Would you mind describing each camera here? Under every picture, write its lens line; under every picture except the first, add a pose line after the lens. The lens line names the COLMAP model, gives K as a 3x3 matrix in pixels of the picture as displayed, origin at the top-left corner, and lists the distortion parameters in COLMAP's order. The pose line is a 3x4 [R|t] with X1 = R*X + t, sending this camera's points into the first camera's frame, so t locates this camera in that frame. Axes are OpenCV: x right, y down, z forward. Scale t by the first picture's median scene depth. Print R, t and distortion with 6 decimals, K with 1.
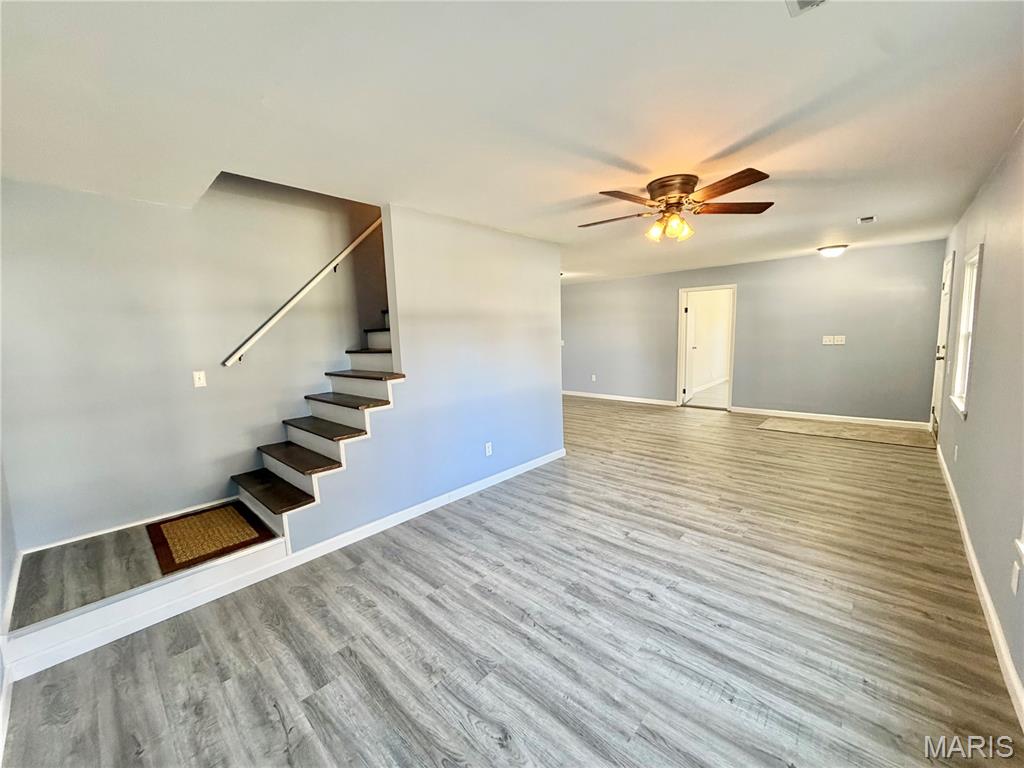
lens RADIAL K [[410.1, 0, 503.2], [0, 410.1, 377.6], [0, 0, 1]] dist [0.012916, -0.000260]
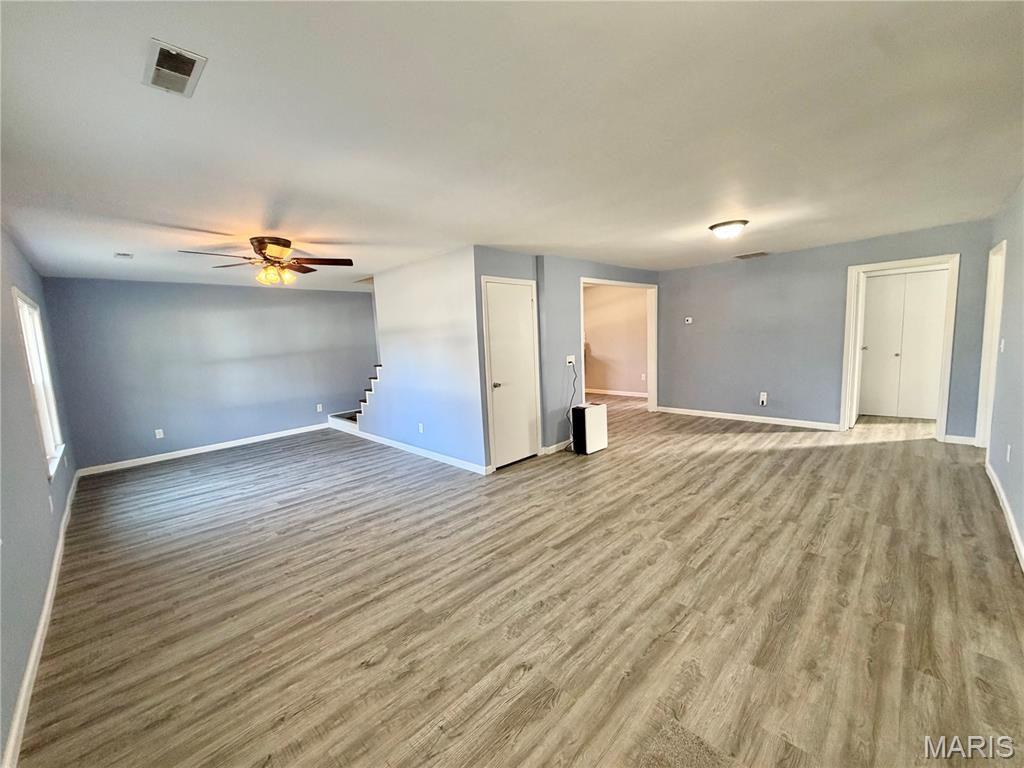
lens RADIAL K [[410.1, 0, 510.4], [0, 410.1, 382.0], [0, 0, 1]] dist [0.012916, -0.000260]
pose [[-0.034604, 0.143448, -0.989053, 1.406373], [-0.056740, 0.987767, 0.145247, -0.207073], [0.997789, 0.061145, -0.026042, 1.475128]]
